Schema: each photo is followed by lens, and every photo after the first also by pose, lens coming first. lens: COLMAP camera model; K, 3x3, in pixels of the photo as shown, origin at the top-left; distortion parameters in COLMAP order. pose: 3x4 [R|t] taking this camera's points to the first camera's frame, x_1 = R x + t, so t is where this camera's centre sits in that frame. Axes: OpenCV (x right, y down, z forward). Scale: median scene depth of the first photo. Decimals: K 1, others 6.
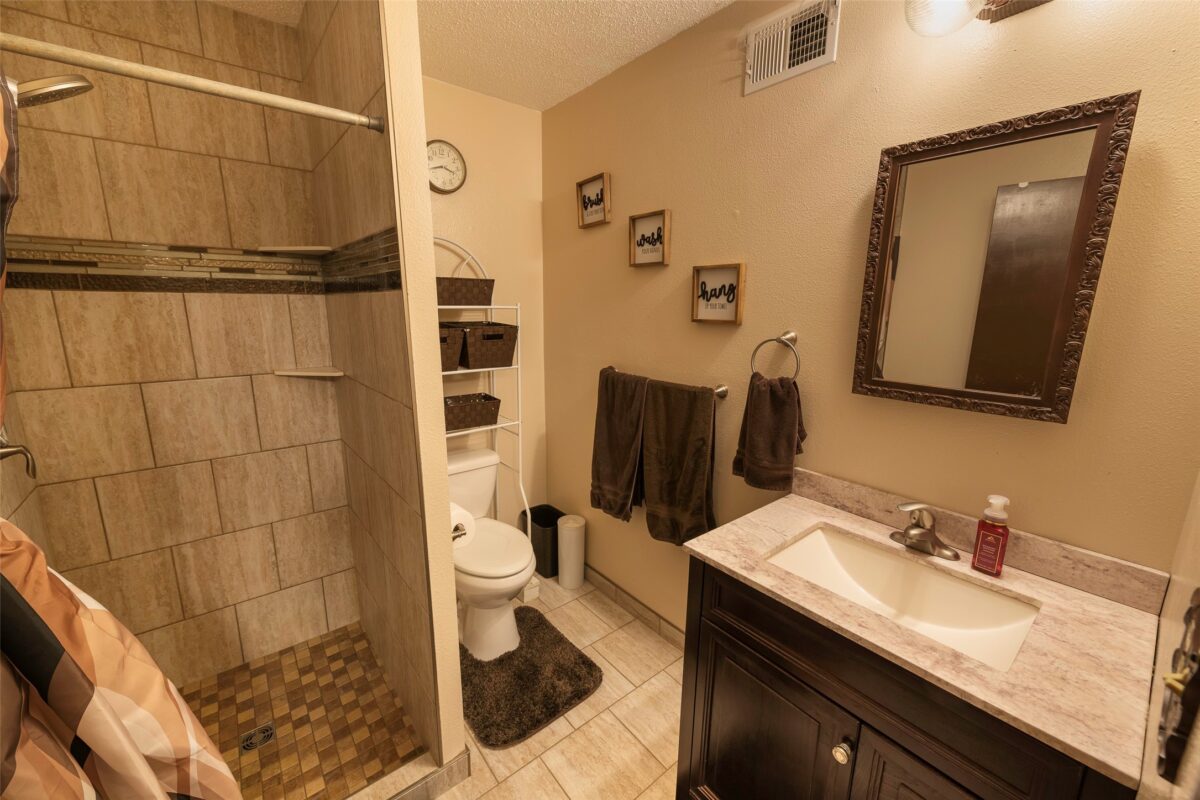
lens RADIAL K [[466.6, 0, 596.2], [0, 466.6, 399.4], [0, 0, 1]] dist [0.010578, -0.002938]
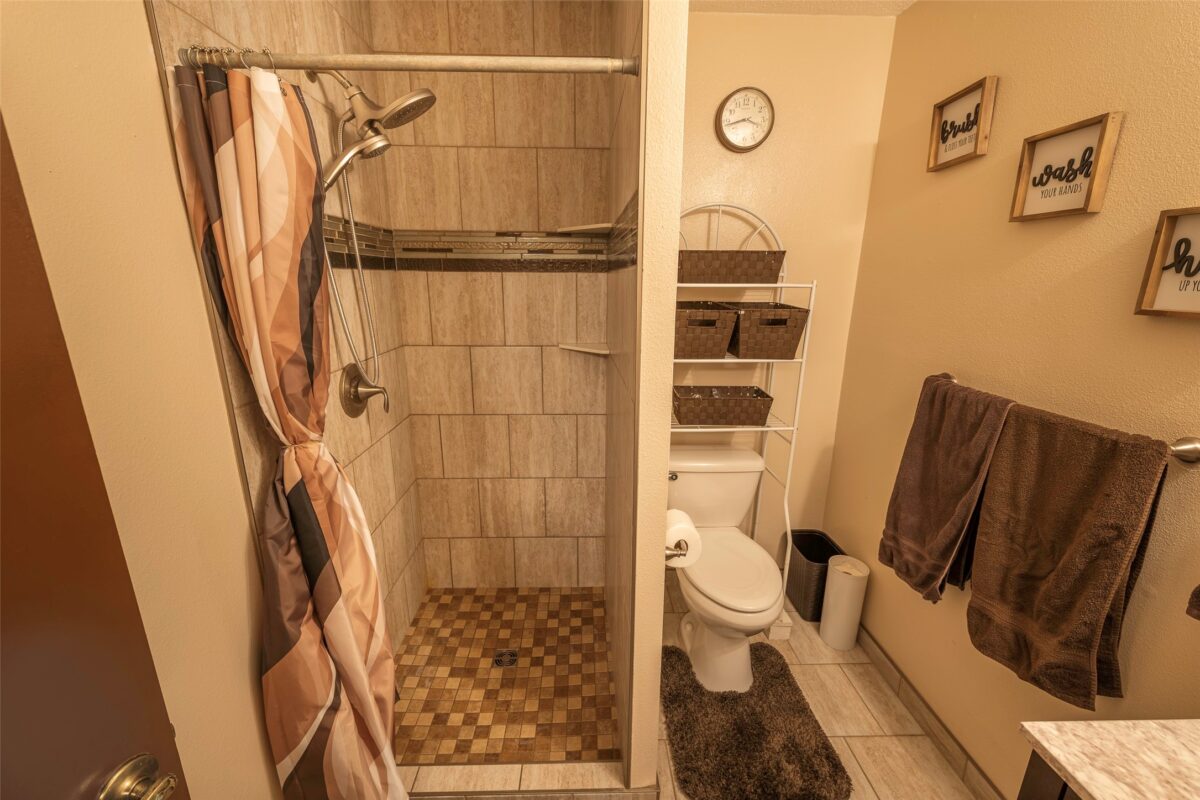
lens RADIAL K [[466.6, 0, 596.4], [0, 466.6, 398.7], [0, 0, 1]] dist [0.010578, -0.002938]
pose [[0.796176, 0.148446, -0.586572, 0.037886], [-0.121981, 0.988912, 0.084698, -0.036277], [0.592641, 0.004116, 0.805456, 0.172052]]
